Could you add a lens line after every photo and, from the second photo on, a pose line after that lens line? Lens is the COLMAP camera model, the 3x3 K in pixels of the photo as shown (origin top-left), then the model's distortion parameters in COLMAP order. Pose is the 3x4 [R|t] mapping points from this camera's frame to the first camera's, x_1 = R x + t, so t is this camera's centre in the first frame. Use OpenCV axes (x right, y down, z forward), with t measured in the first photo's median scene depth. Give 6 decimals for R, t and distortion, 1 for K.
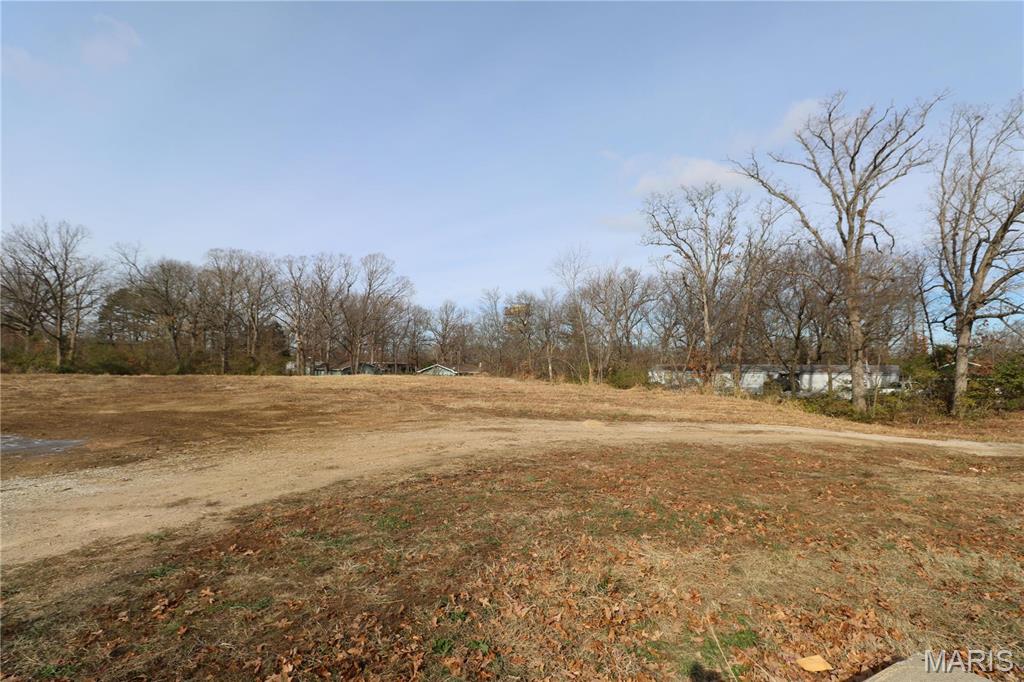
lens RADIAL K [[470.4, 0, 514.5], [0, 470.4, 339.8], [0, 0, 1]] dist [-0.003704, -0.009708]
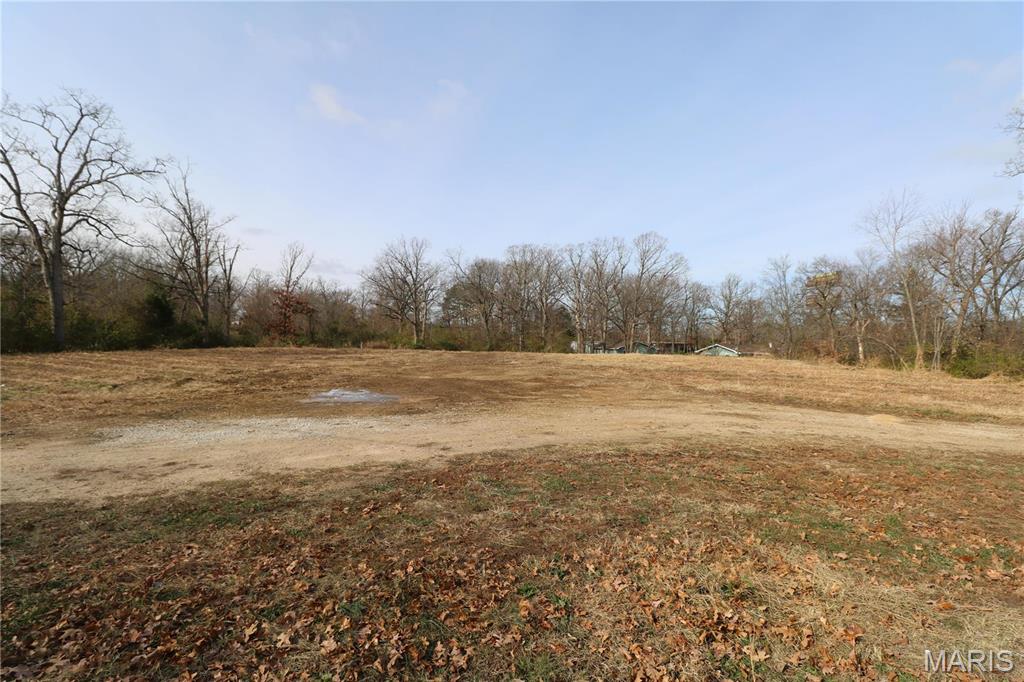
lens RADIAL K [[470.4, 0, 513.5], [0, 470.4, 338.7], [0, 0, 1]] dist [-0.003704, -0.009708]
pose [[0.833289, -0.001227, -0.552836, 0.026544], [0.023727, 0.999155, 0.033547, 0.001218], [0.552328, -0.041071, 0.832615, 0.004985]]
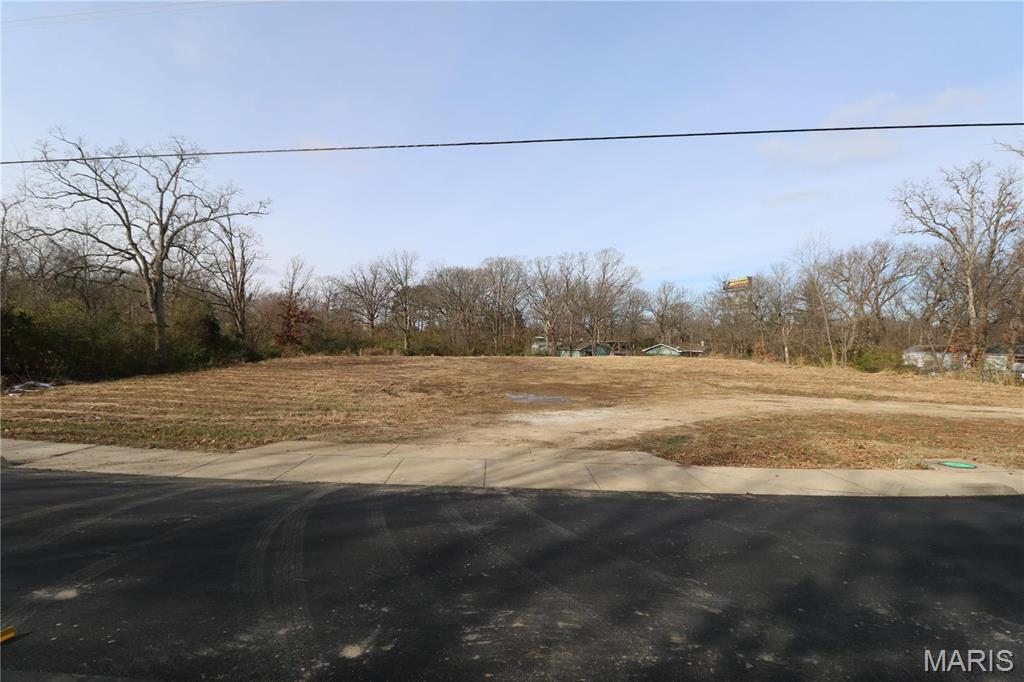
lens RADIAL K [[470.4, 0, 515.0], [0, 470.4, 338.0], [0, 0, 1]] dist [-0.003704, -0.009708]
pose [[0.910143, -0.011379, -0.414138, -0.045157], [0.031594, 0.998618, 0.041997, -0.031589], [0.413088, -0.051308, 0.909245, -0.214870]]
